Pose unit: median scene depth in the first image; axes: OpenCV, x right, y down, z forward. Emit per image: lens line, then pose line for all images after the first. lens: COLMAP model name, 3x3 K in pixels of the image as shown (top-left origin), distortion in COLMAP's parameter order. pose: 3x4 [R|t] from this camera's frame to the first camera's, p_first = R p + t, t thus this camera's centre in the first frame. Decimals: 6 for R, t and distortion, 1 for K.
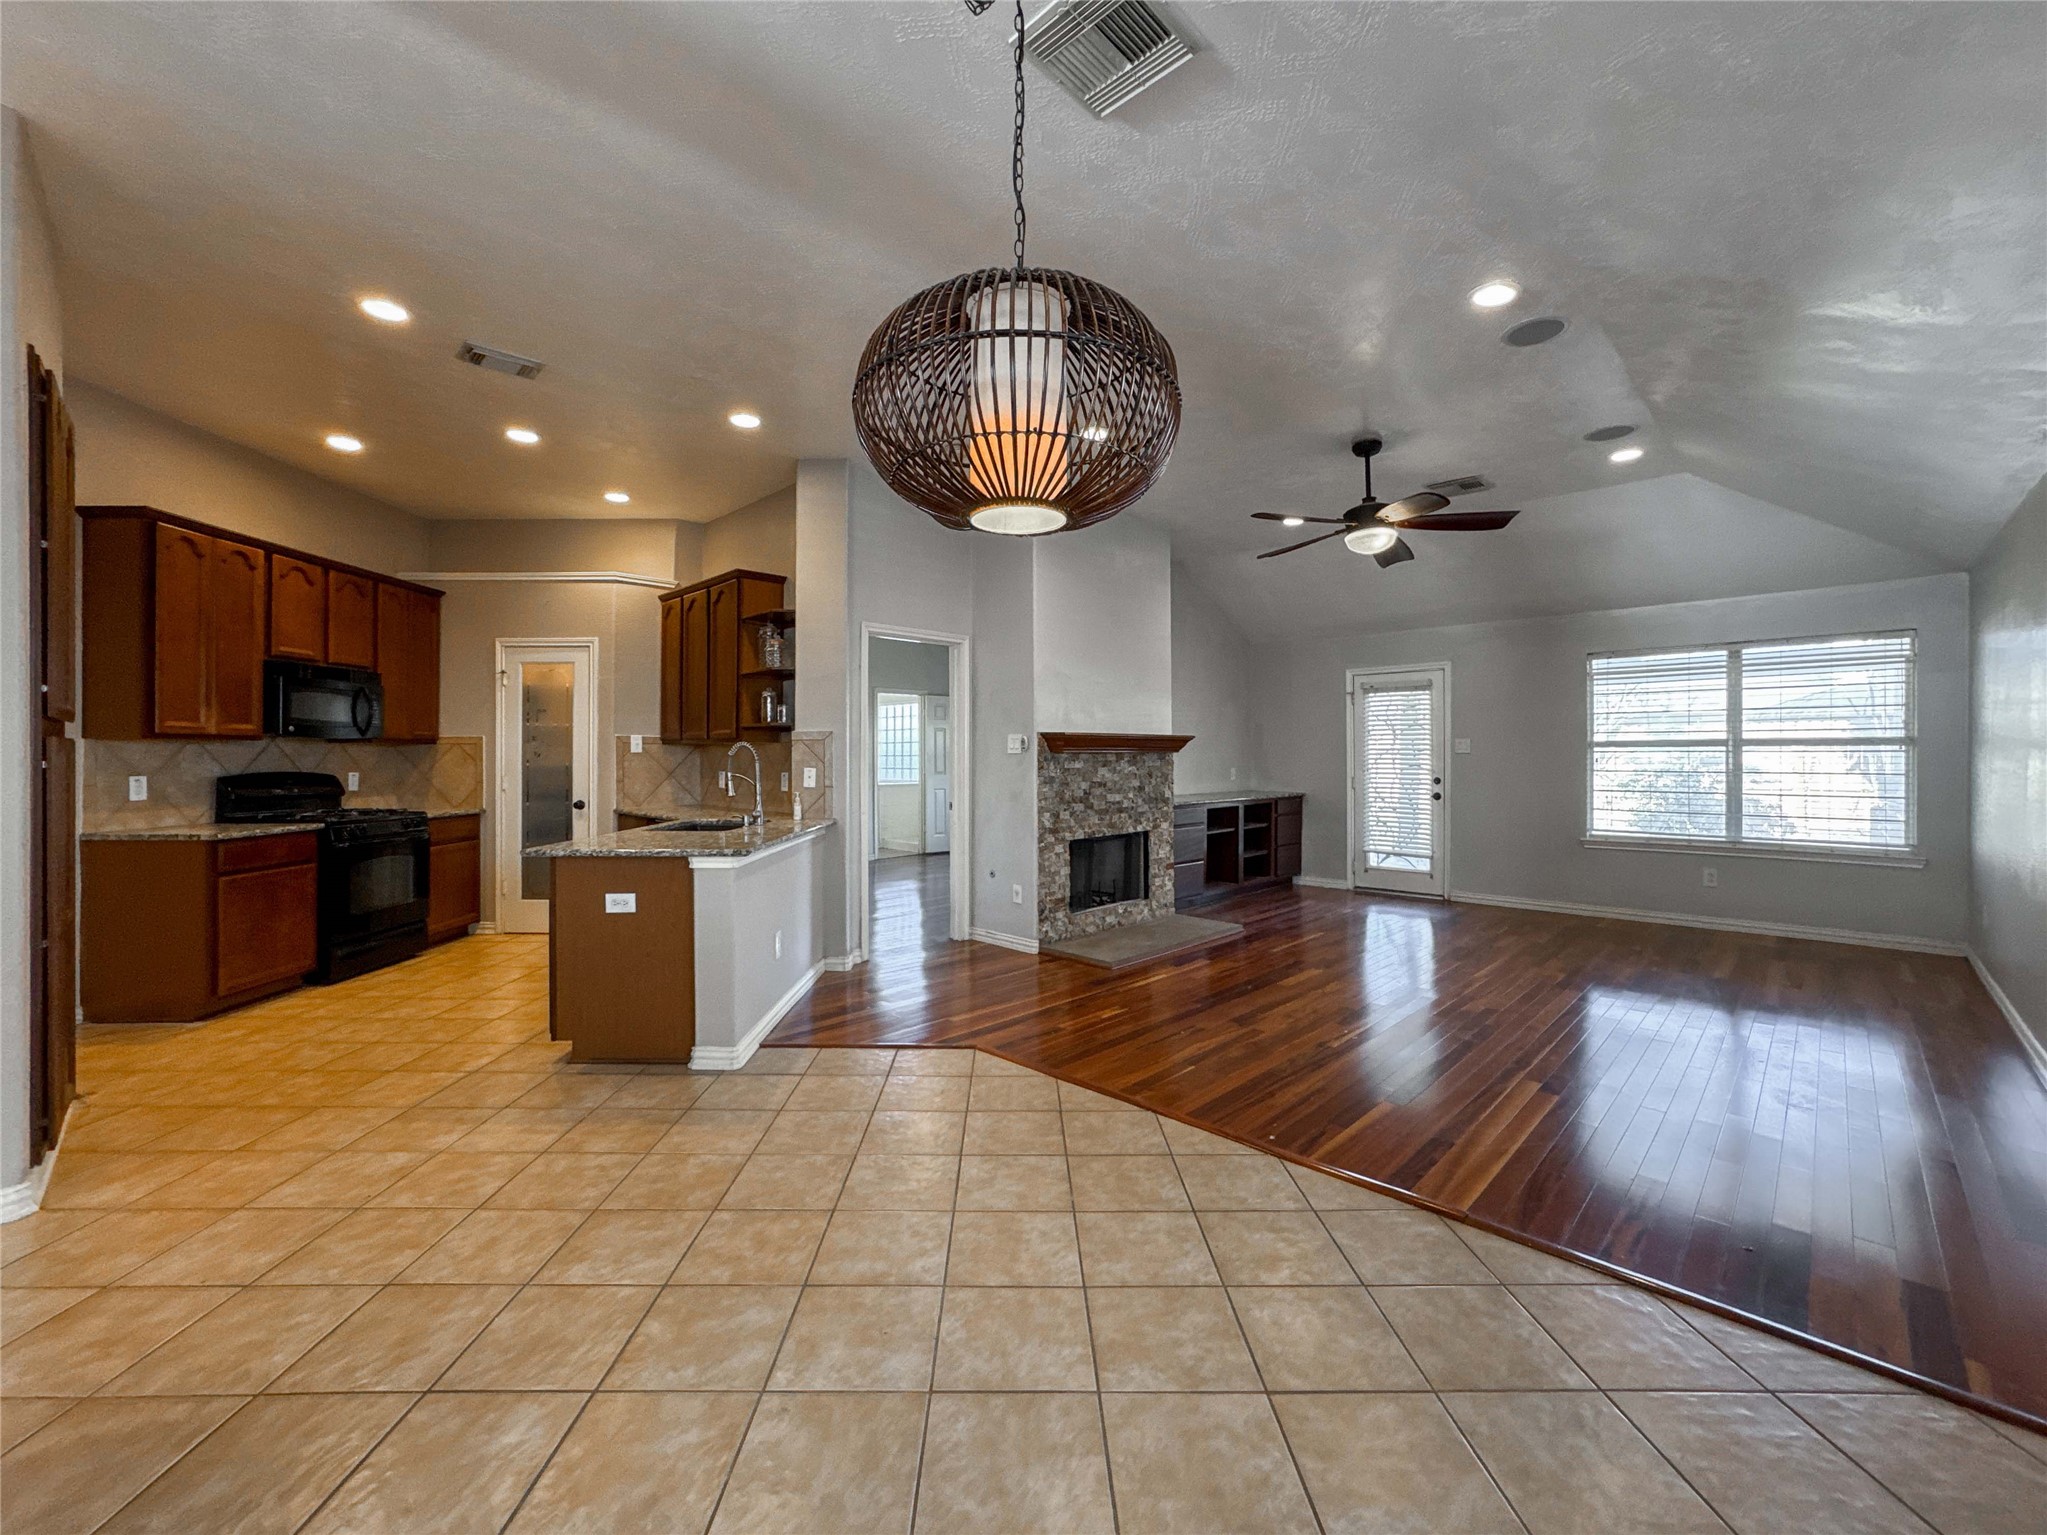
lens RADIAL K [[838.4, 0, 1005.1], [0, 838.4, 752.8], [0, 0, 1]] dist [-0.034086, 0.013582]
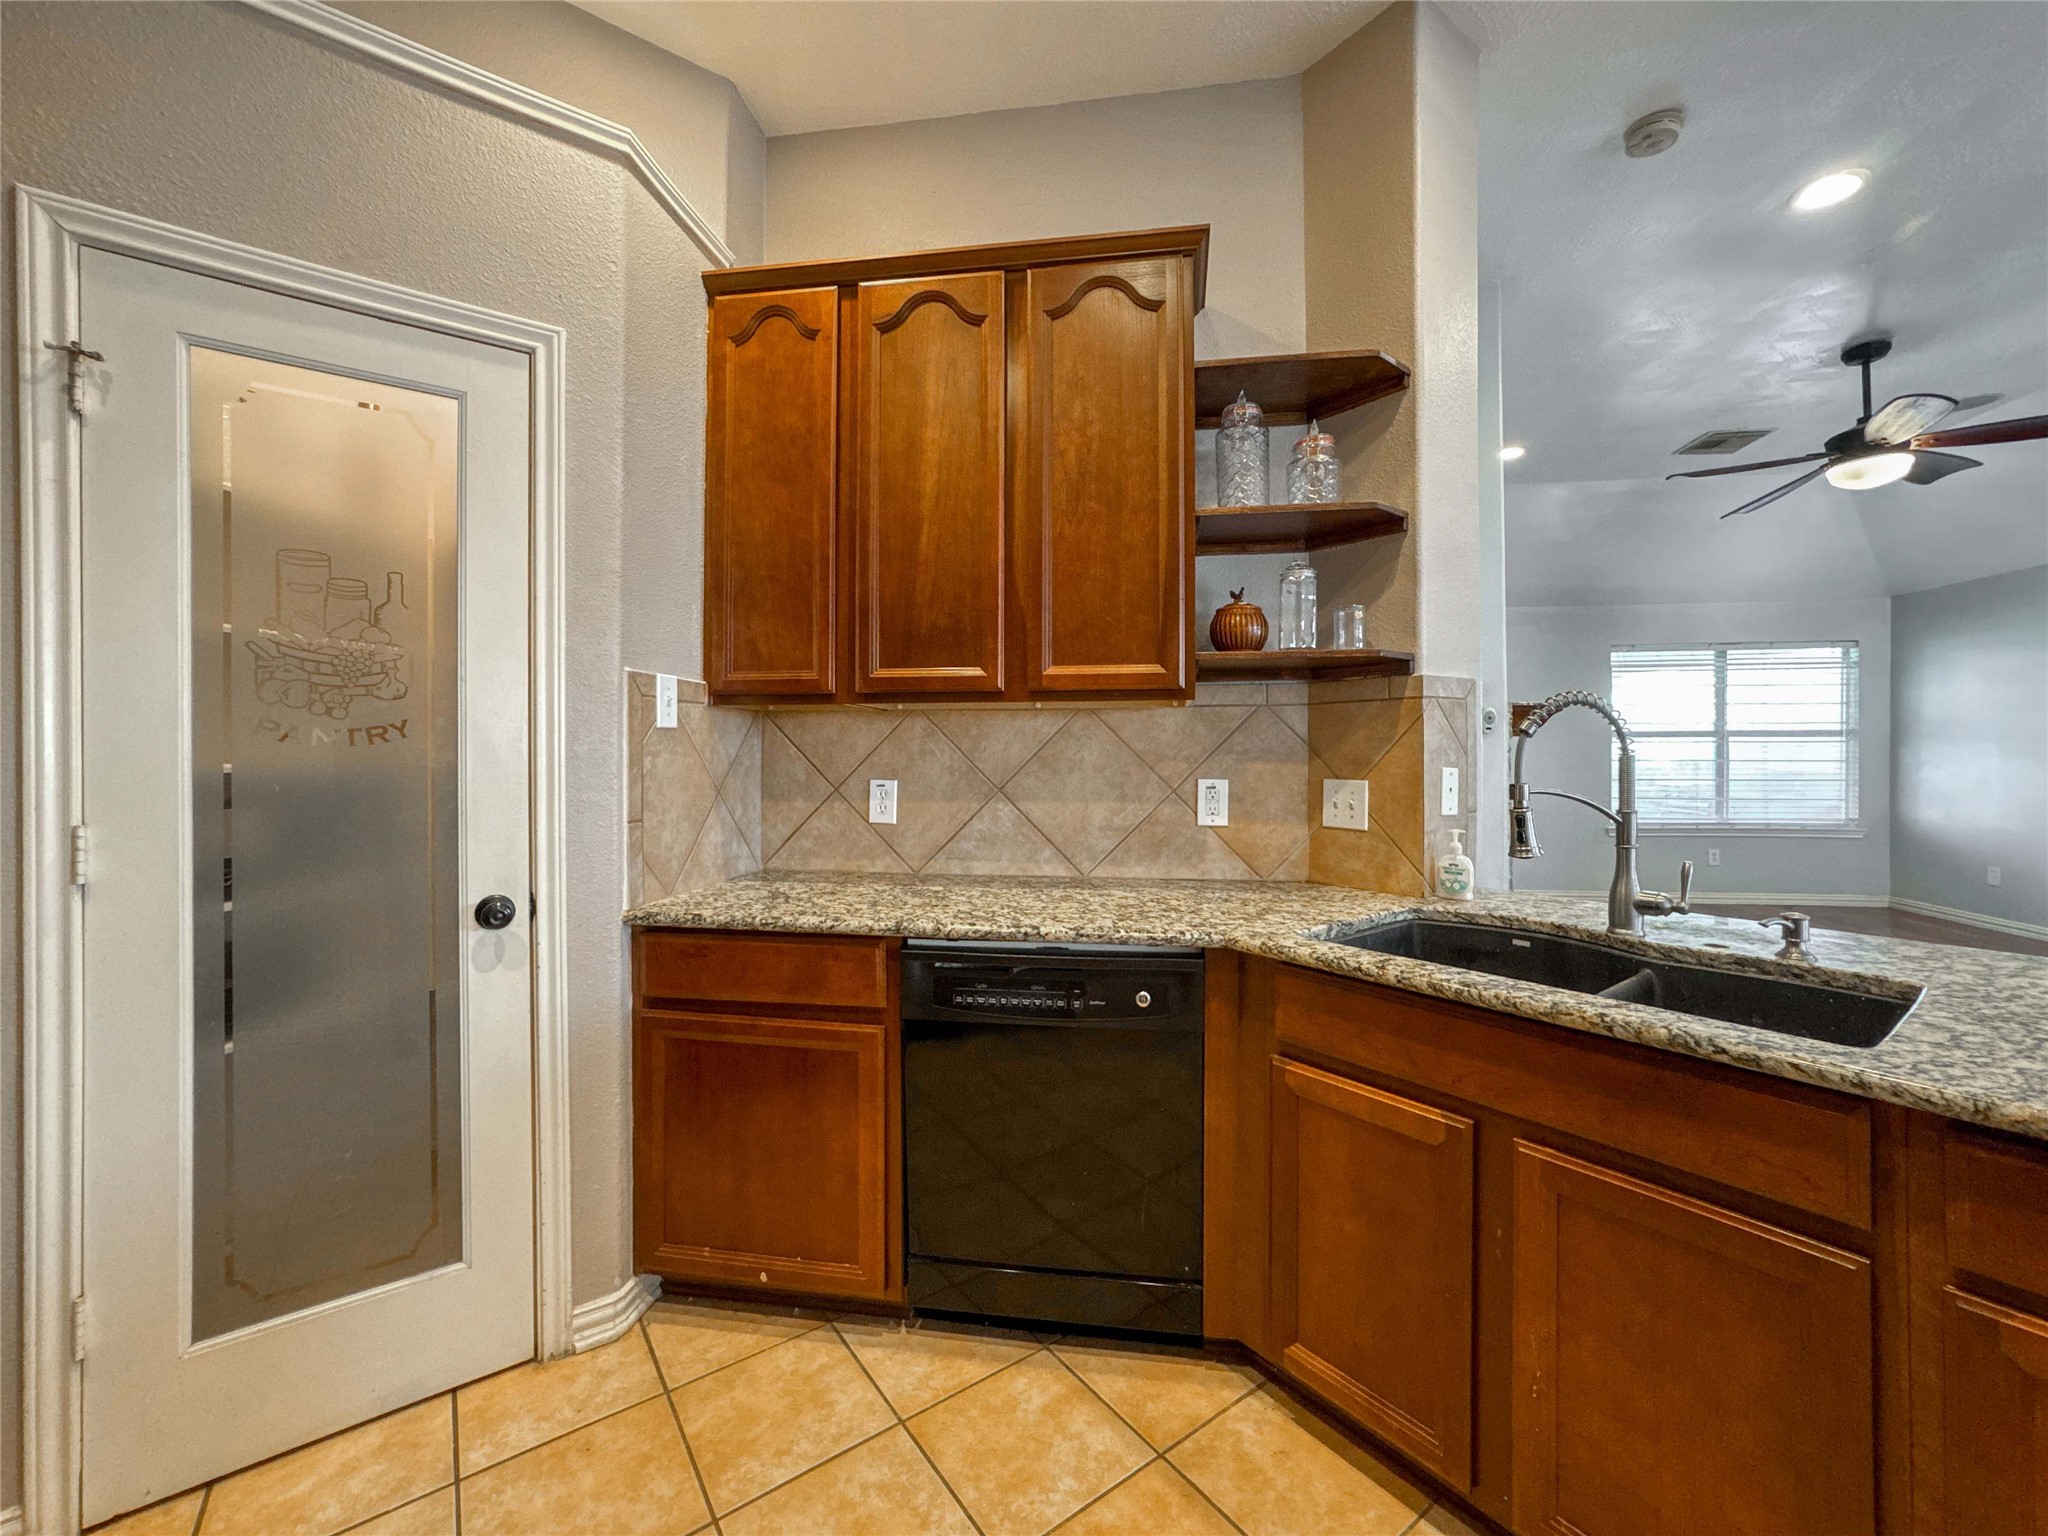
lens RADIAL K [[838.8, 0, 1008.3], [0, 838.8, 754.0], [0, 0, 1]] dist [-0.034086, 0.013582]
pose [[0.802728, -0.003222, 0.596337, -0.548326], [-0.000983, 0.999977, 0.006727, 0.007799], [-0.596345, -0.005986, 0.802706, 0.692693]]
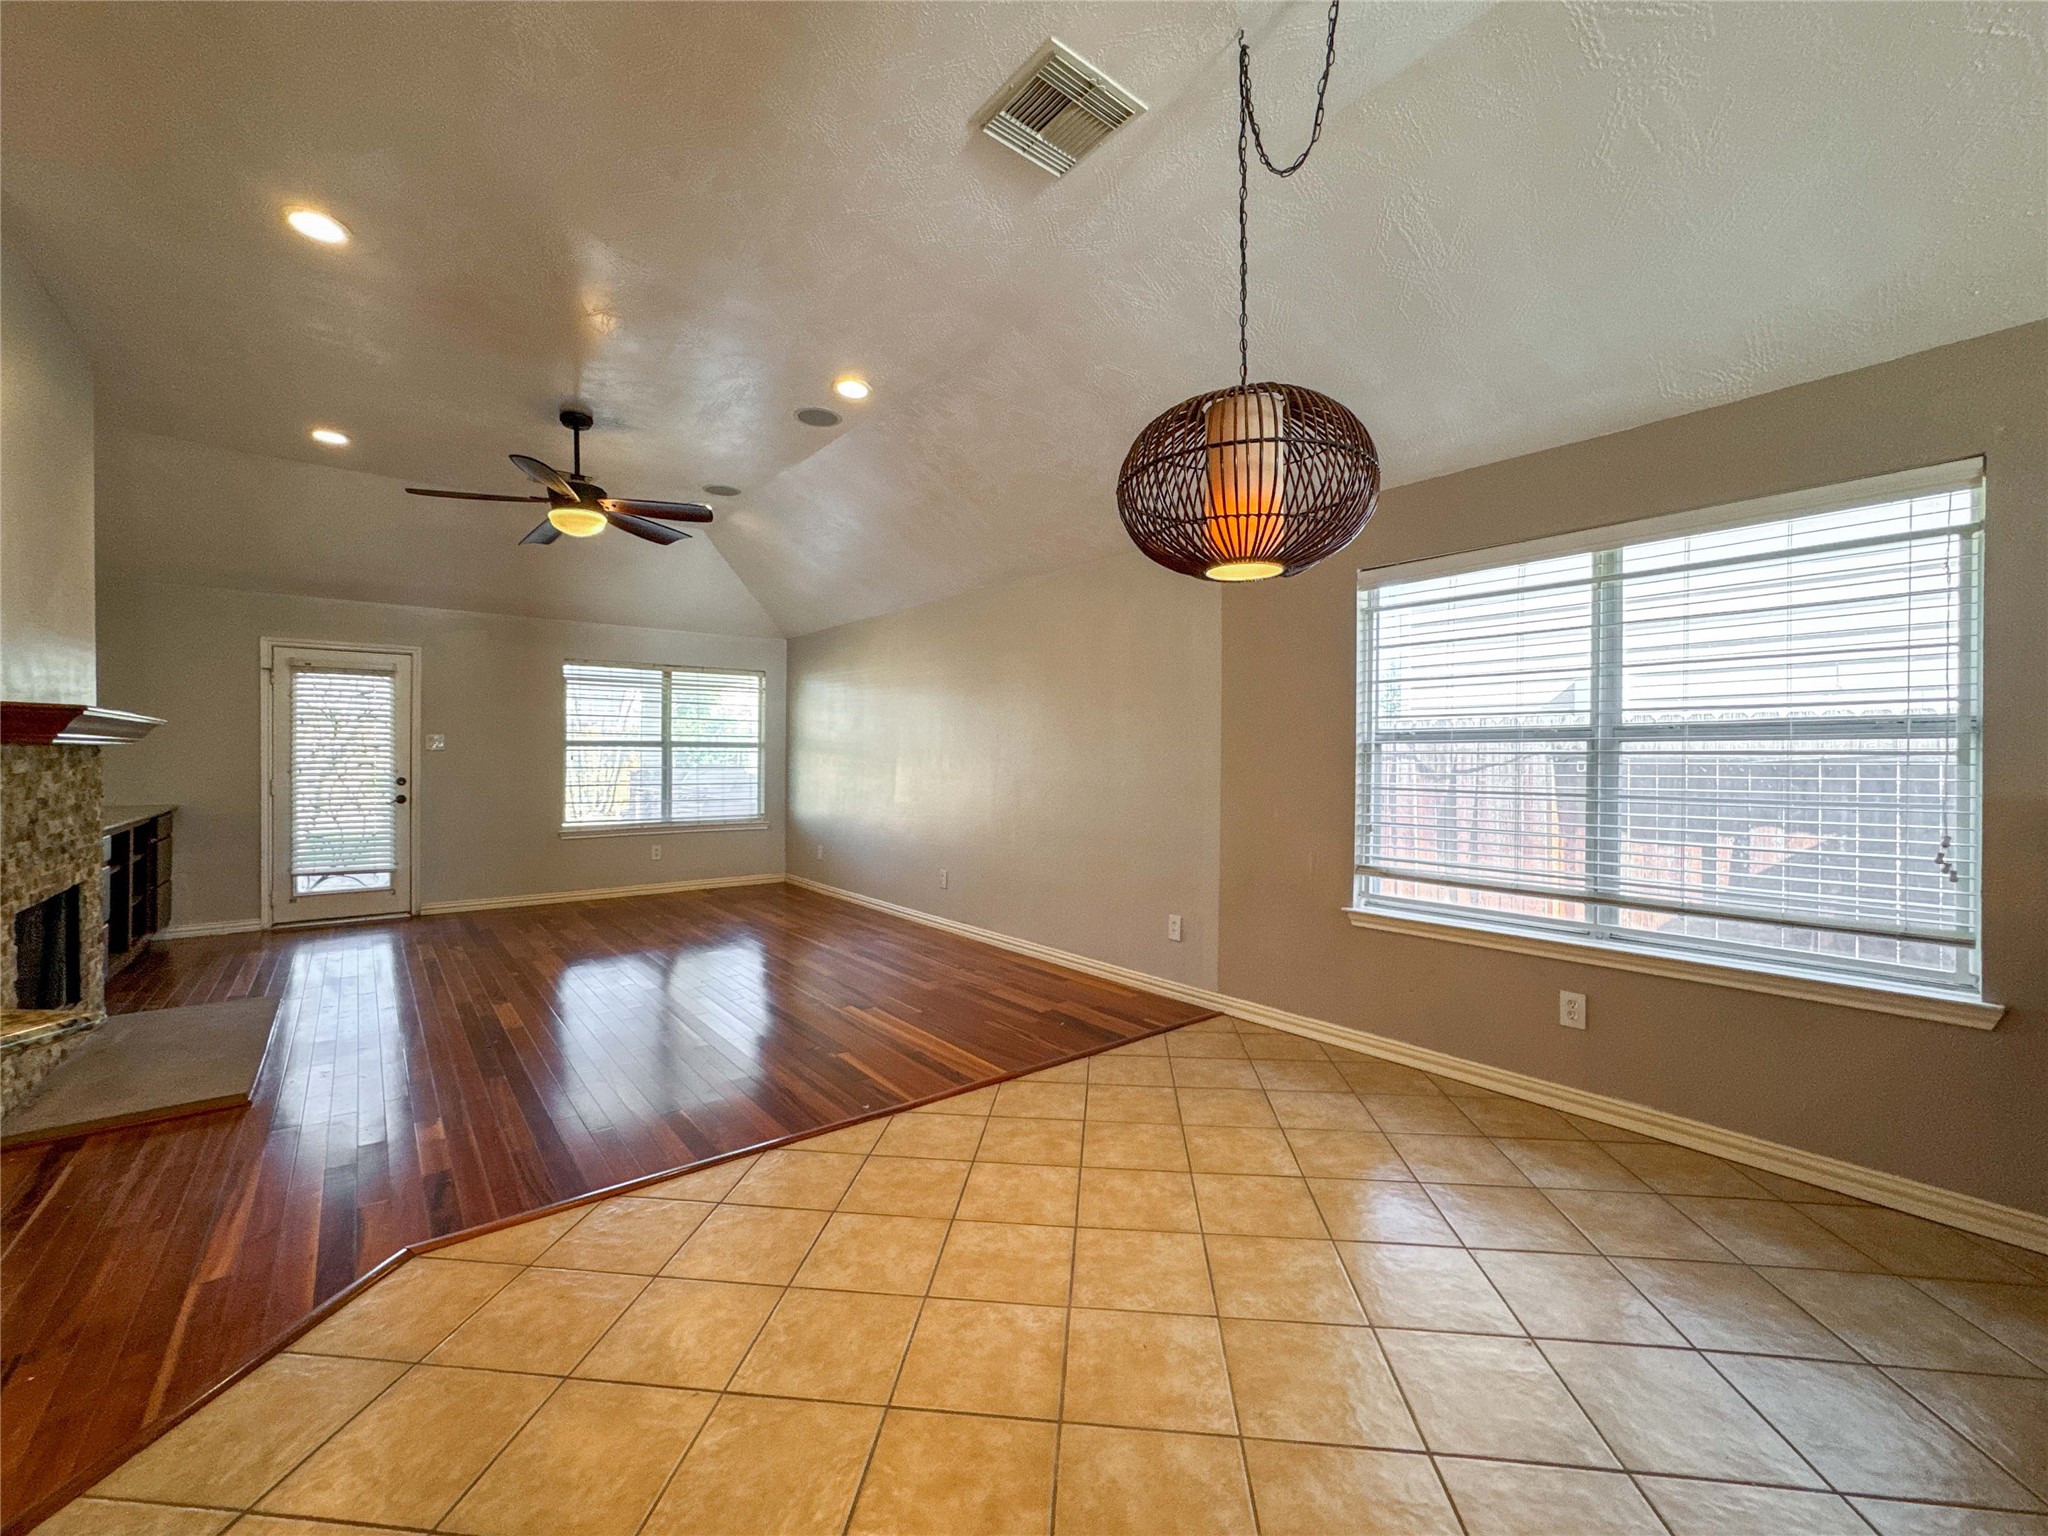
lens RADIAL K [[838.8, 0, 1027.0], [0, 838.8, 773.2], [0, 0, 1]] dist [-0.034086, 0.013582]
pose [[0.088733, -0.017823, 0.995896, -0.354226], [-0.010643, 0.999766, 0.018840, 0.002121], [-0.995999, -0.012271, 0.088523, 0.335418]]
